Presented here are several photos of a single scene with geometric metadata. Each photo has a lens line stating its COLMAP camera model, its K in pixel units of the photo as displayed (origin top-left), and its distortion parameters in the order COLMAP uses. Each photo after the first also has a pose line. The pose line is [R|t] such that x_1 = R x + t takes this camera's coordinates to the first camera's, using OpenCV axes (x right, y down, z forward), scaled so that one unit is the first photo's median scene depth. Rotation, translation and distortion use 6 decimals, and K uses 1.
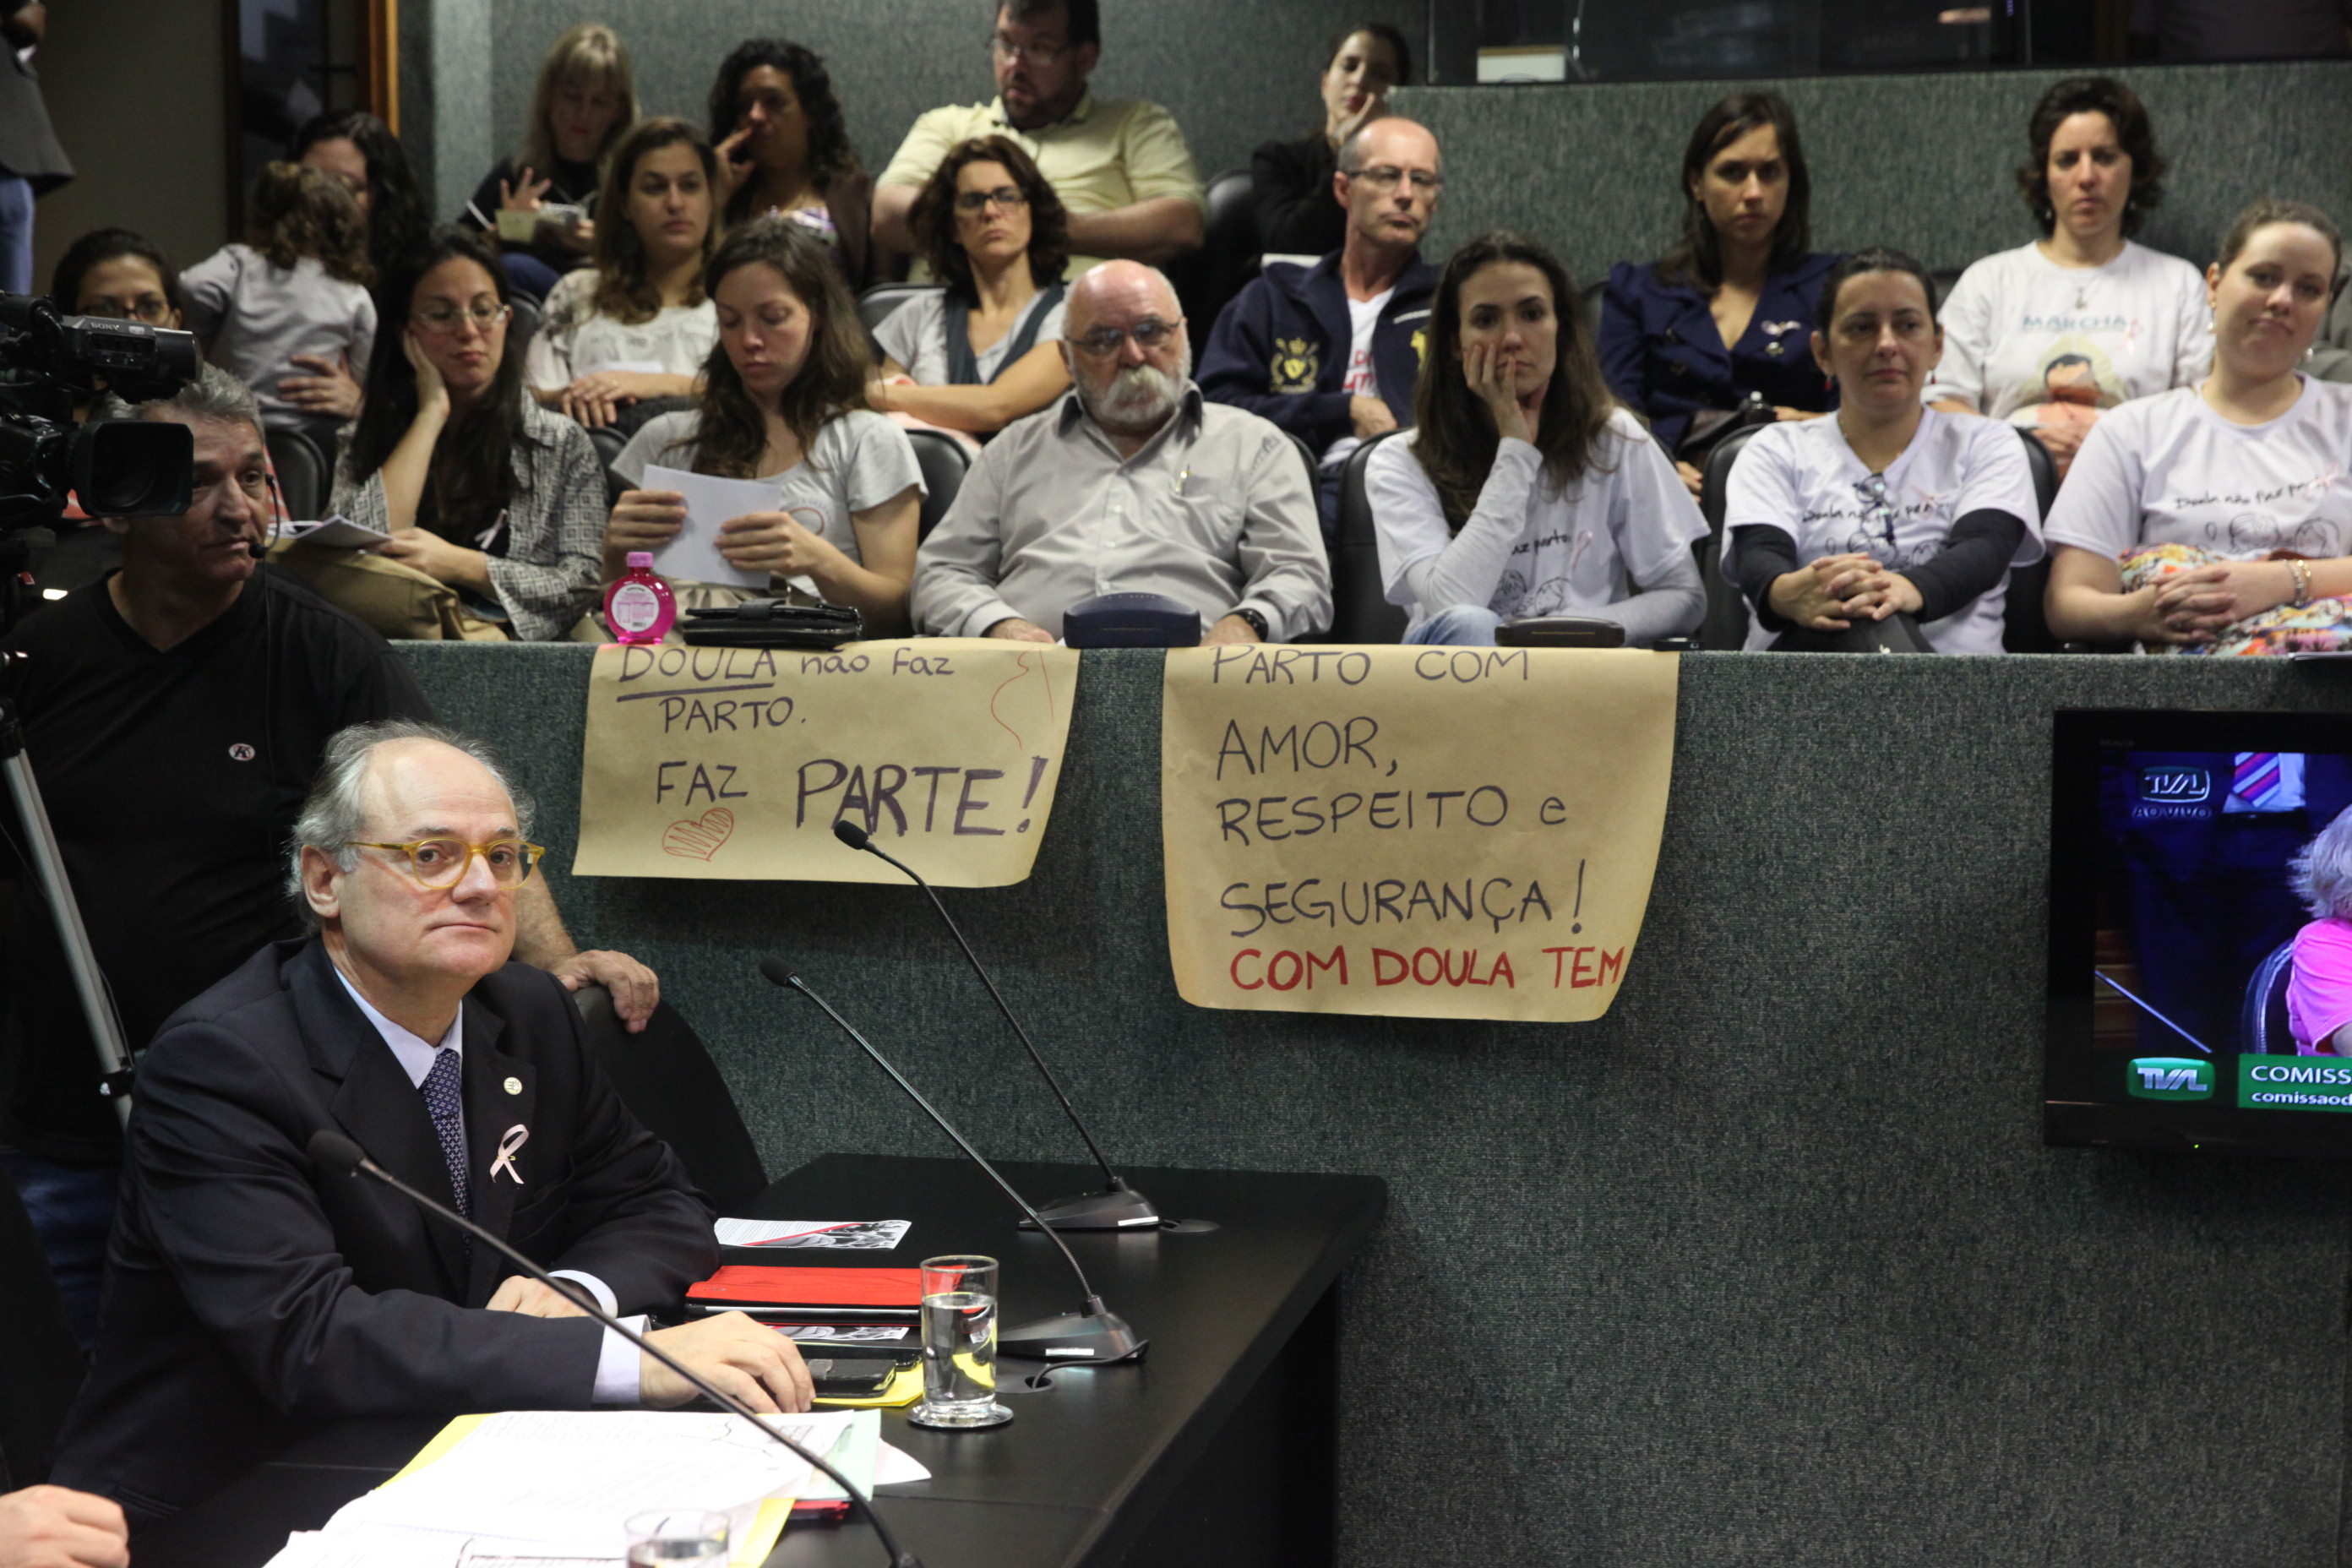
lens RADIAL K [[3584.9, 0, 1172.2], [0, 3584.9, 782.5], [0, 0, 1]] dist [0.116461, 0.000000]
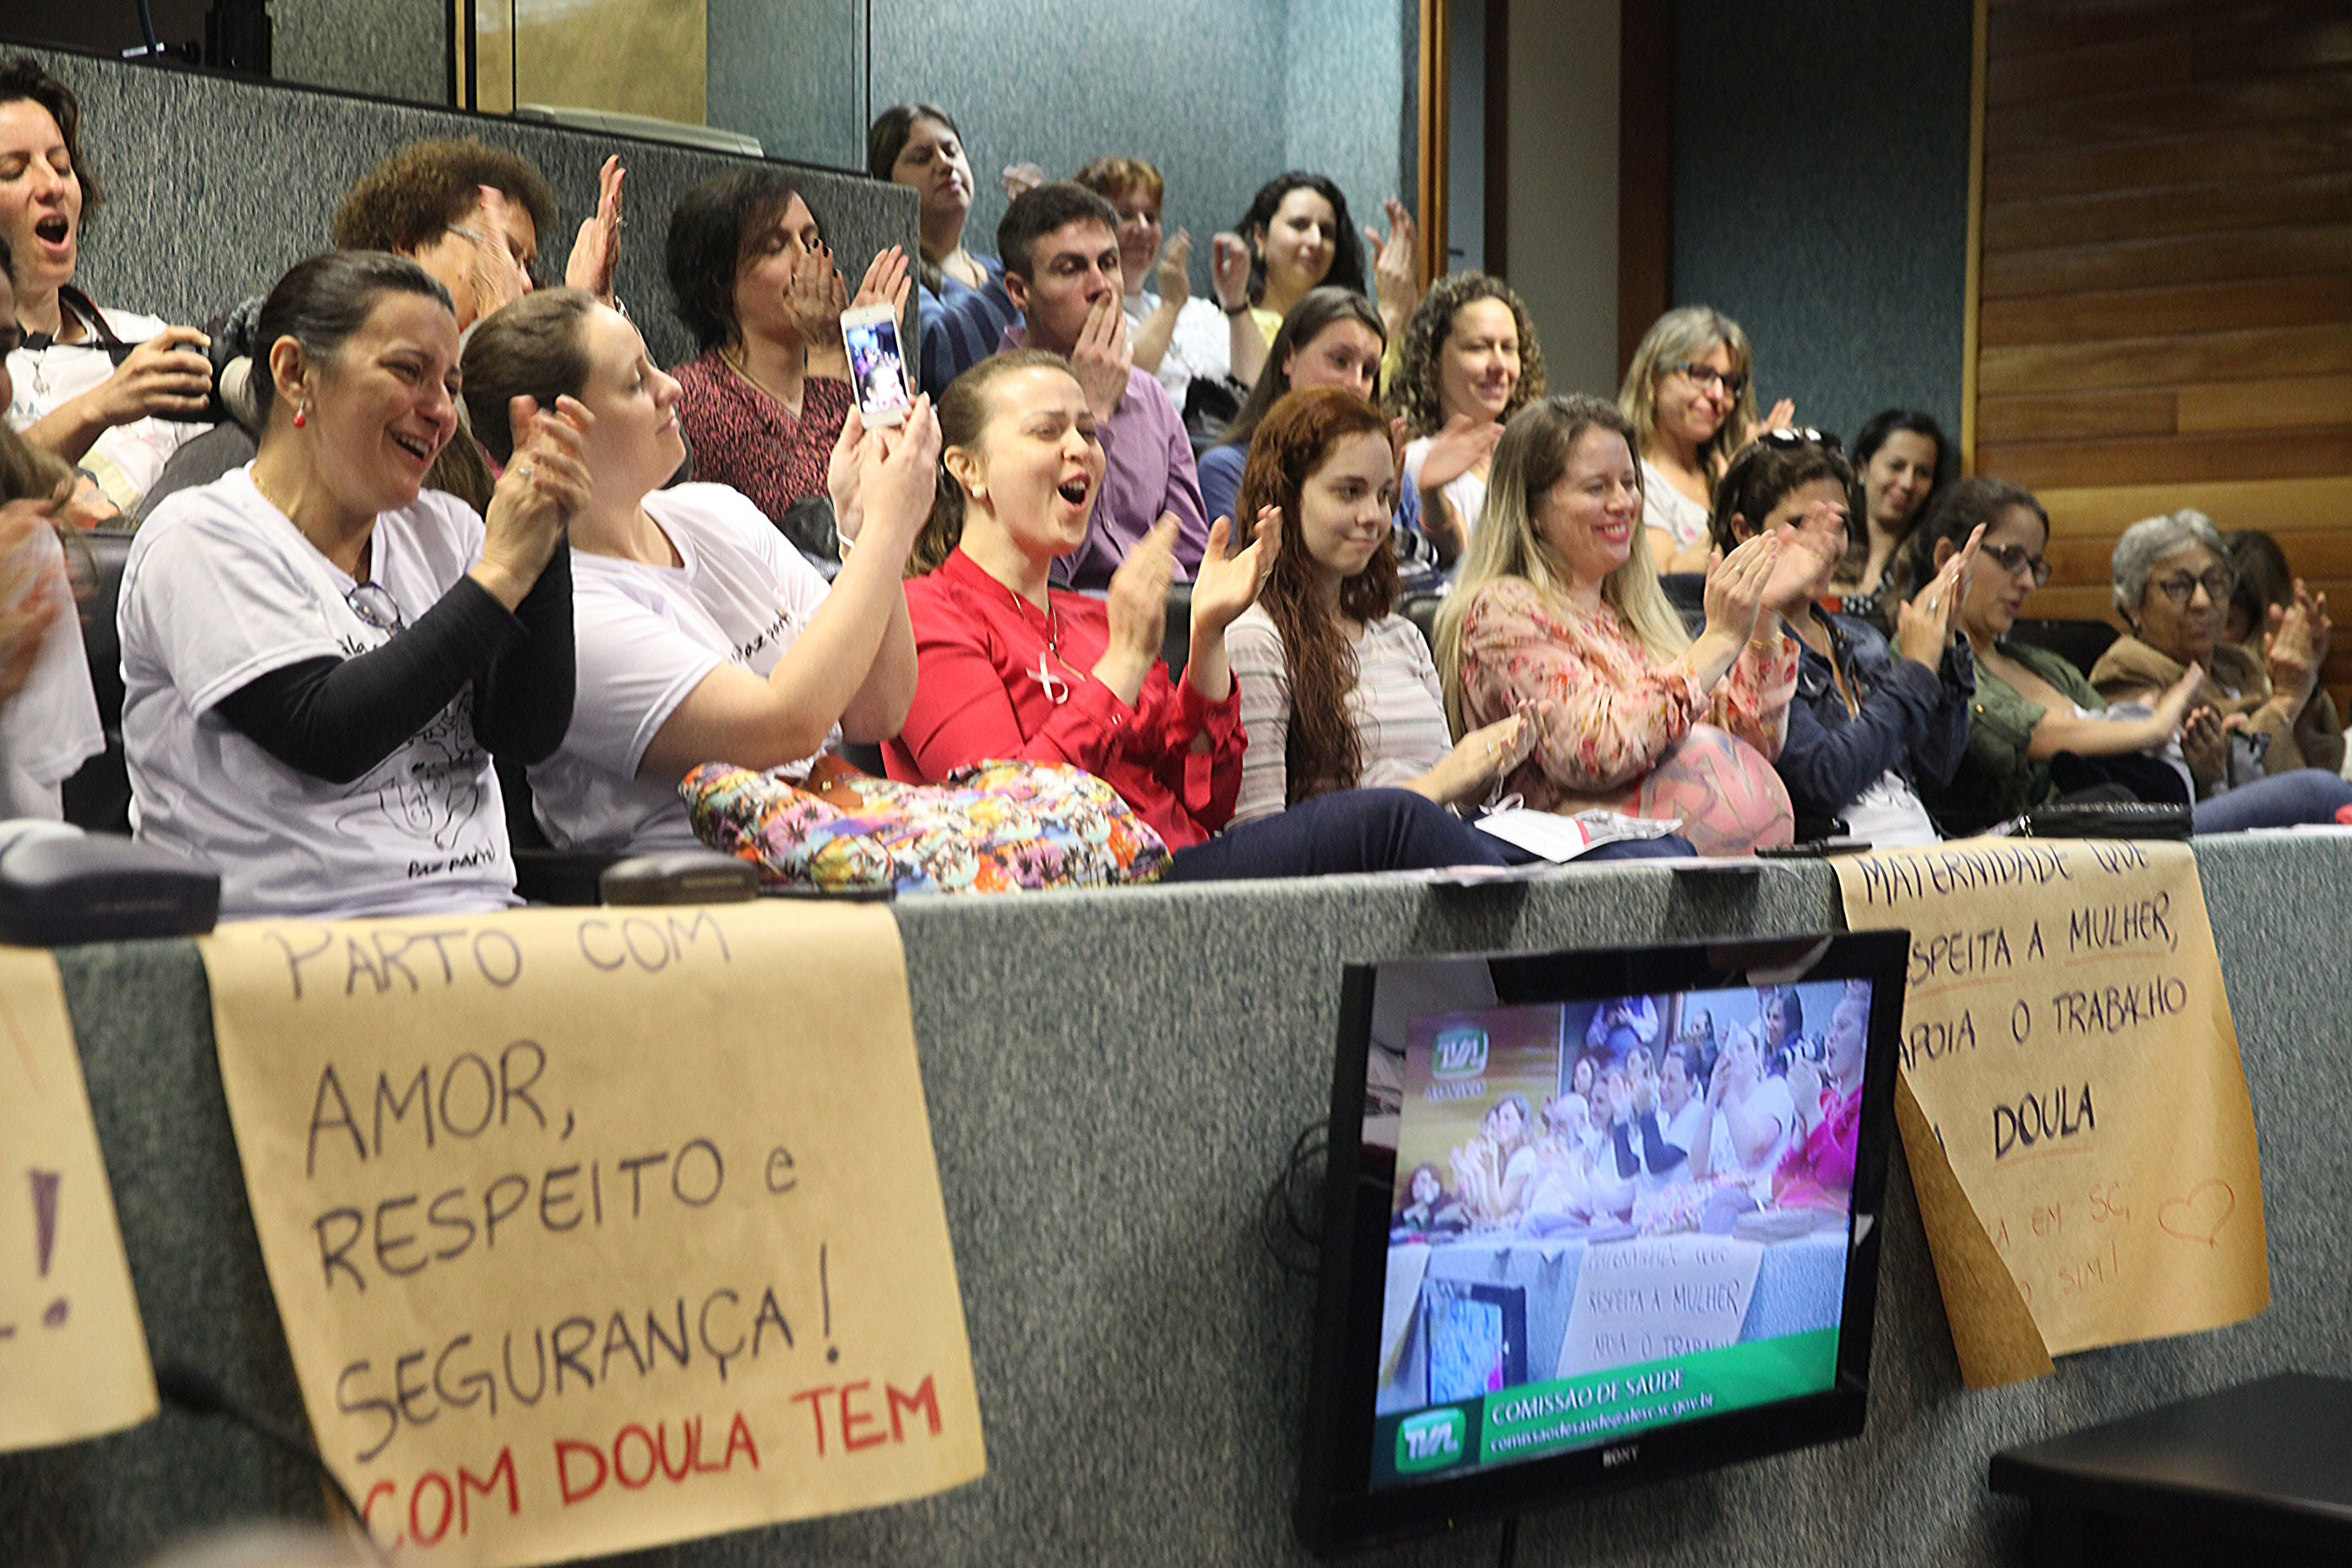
lens RADIAL K [[3890.0, 0, 1172.9], [0, 3890.0, 775.1], [0, 0, 1]] dist [0.115476, 0.000000]
pose [[0.506754, -0.017102, 0.861921, -0.436046], [0.044548, 0.998987, -0.006370, -0.052592], [-0.860939, 0.041625, 0.507003, 0.593820]]
